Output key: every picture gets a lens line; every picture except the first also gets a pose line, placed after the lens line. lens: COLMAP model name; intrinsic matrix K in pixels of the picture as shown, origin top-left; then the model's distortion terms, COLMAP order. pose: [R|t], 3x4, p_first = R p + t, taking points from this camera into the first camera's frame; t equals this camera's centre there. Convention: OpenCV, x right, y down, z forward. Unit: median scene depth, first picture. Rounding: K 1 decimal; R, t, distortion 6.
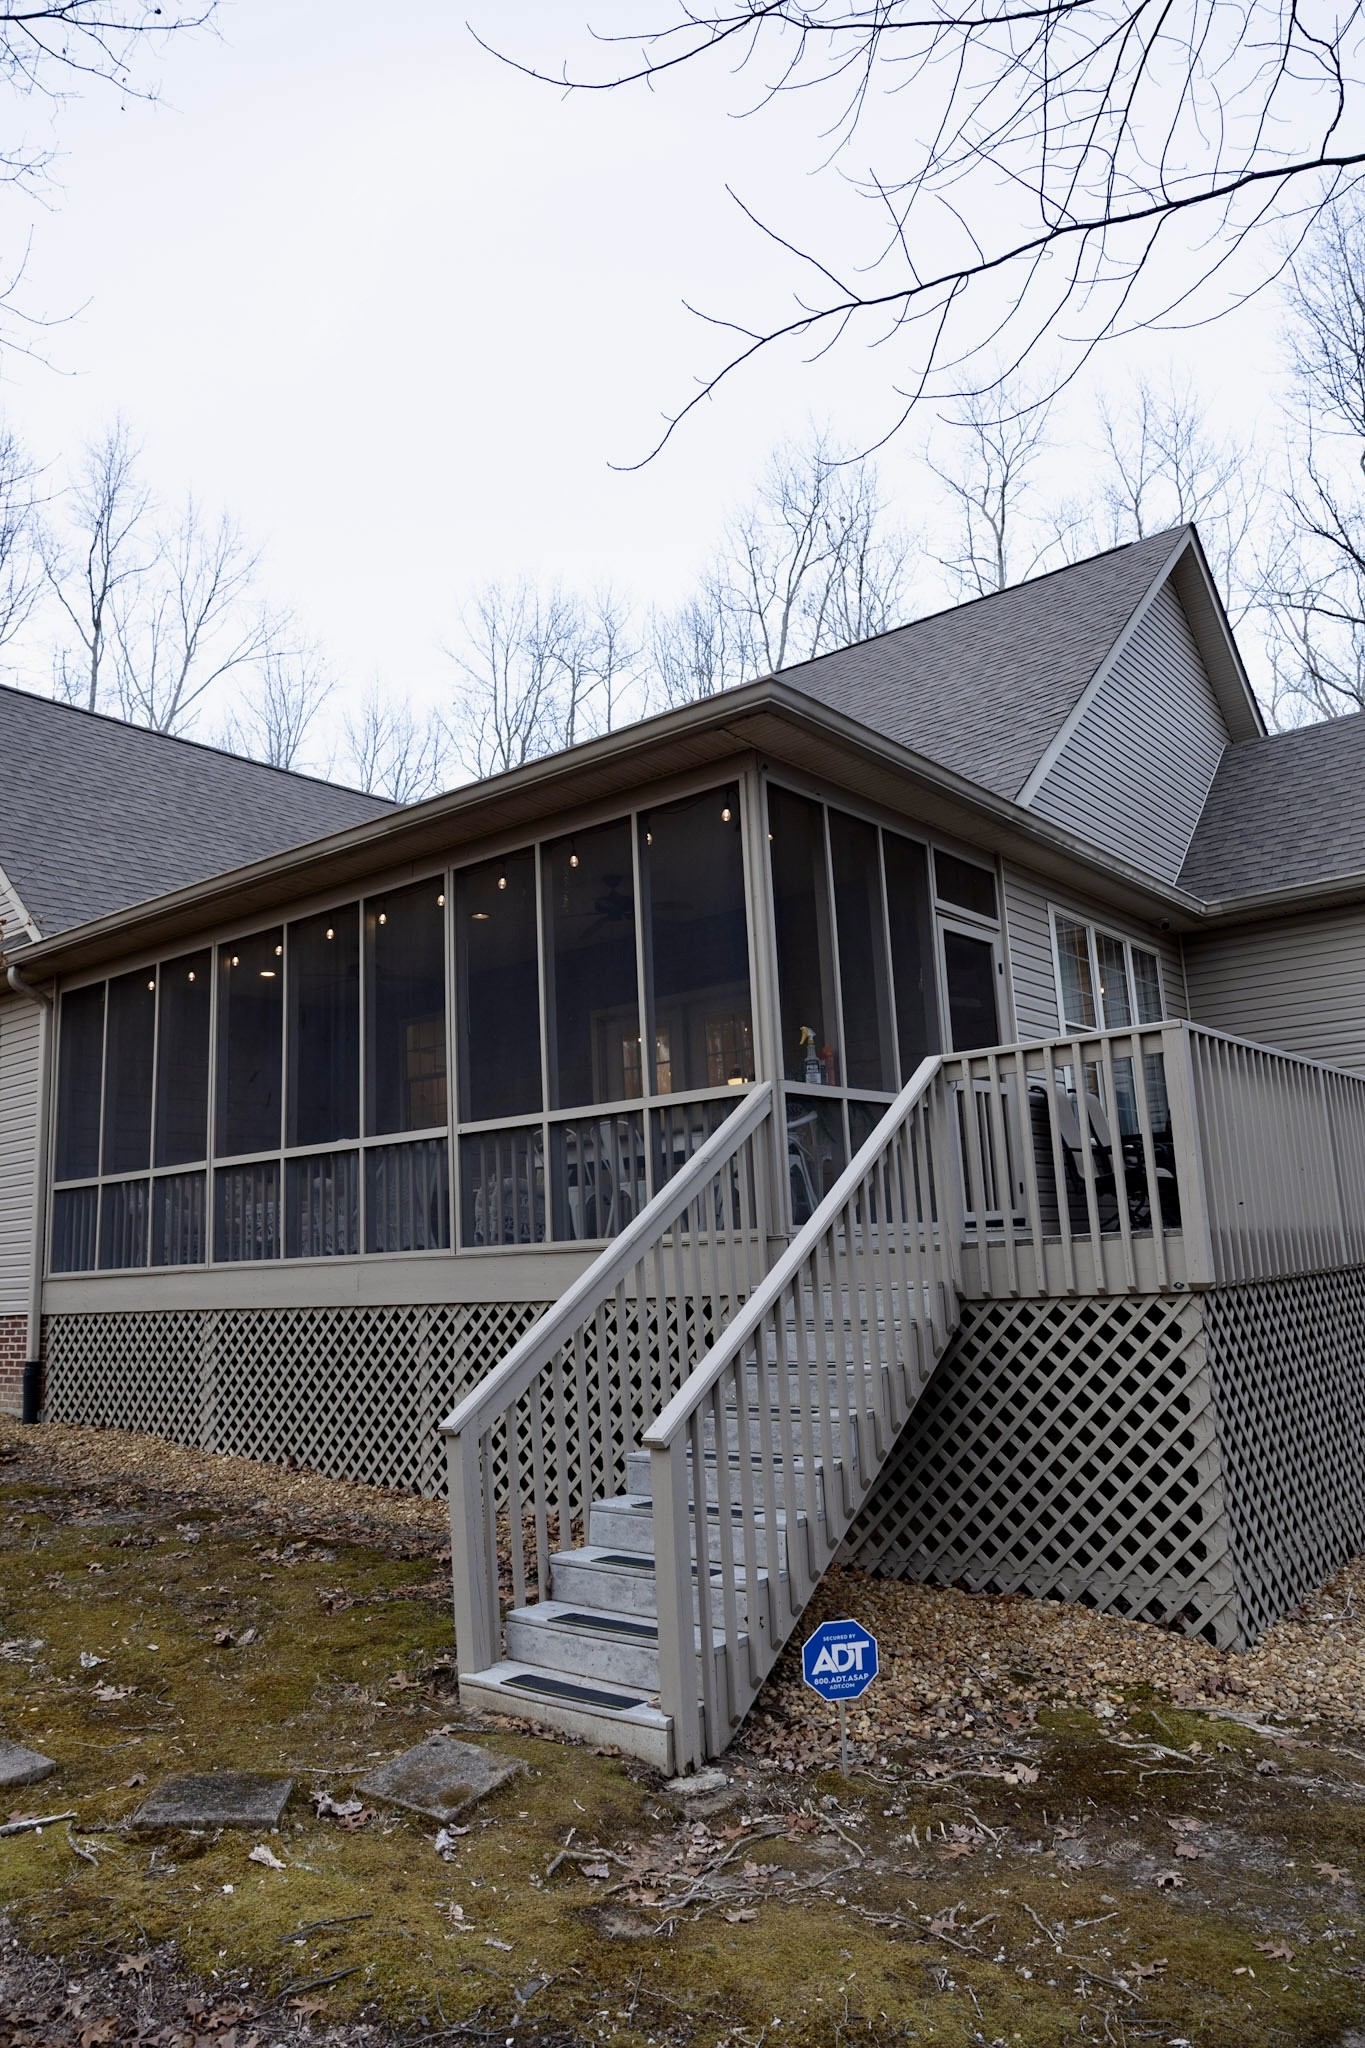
lens RADIAL K [[1363.5, 0, 682.5], [0, 1363.5, 1024.0], [0, 0, 1]] dist [0.000680, 0.002213]
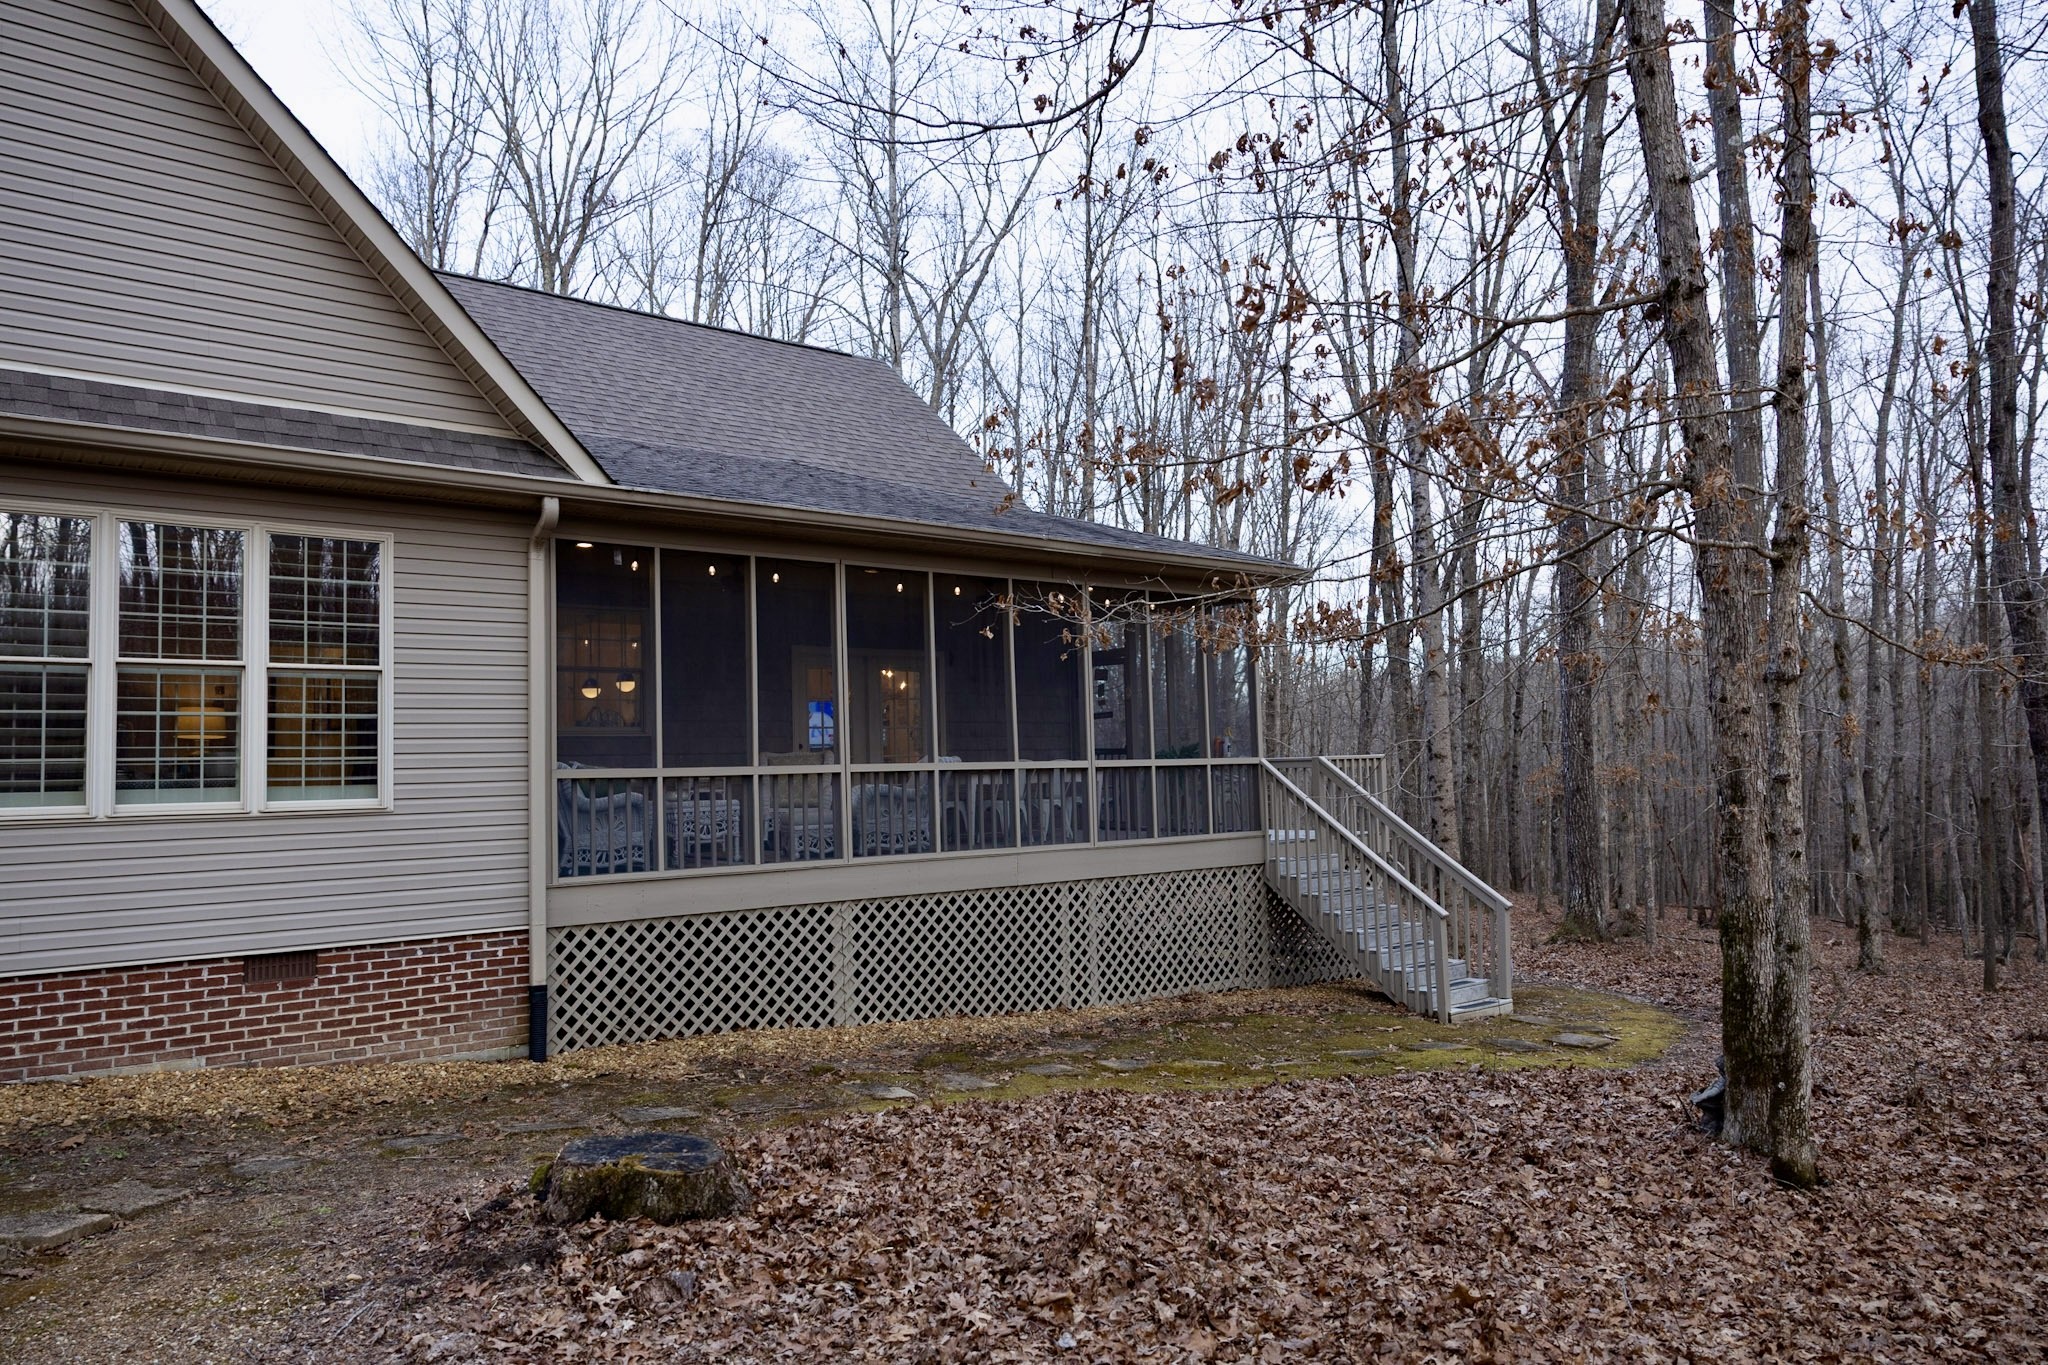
lens RADIAL K [[1363.5, 0, 1027.0], [0, 1363.5, 694.5], [0, 0, 1]] dist [0.000680, 0.002213]
pose [[0.199910, 0.165448, 0.965745, -1.454812], [-0.090402, 0.984551, -0.149957, 0.209901], [-0.975635, -0.057327, 0.211778, 0.684699]]
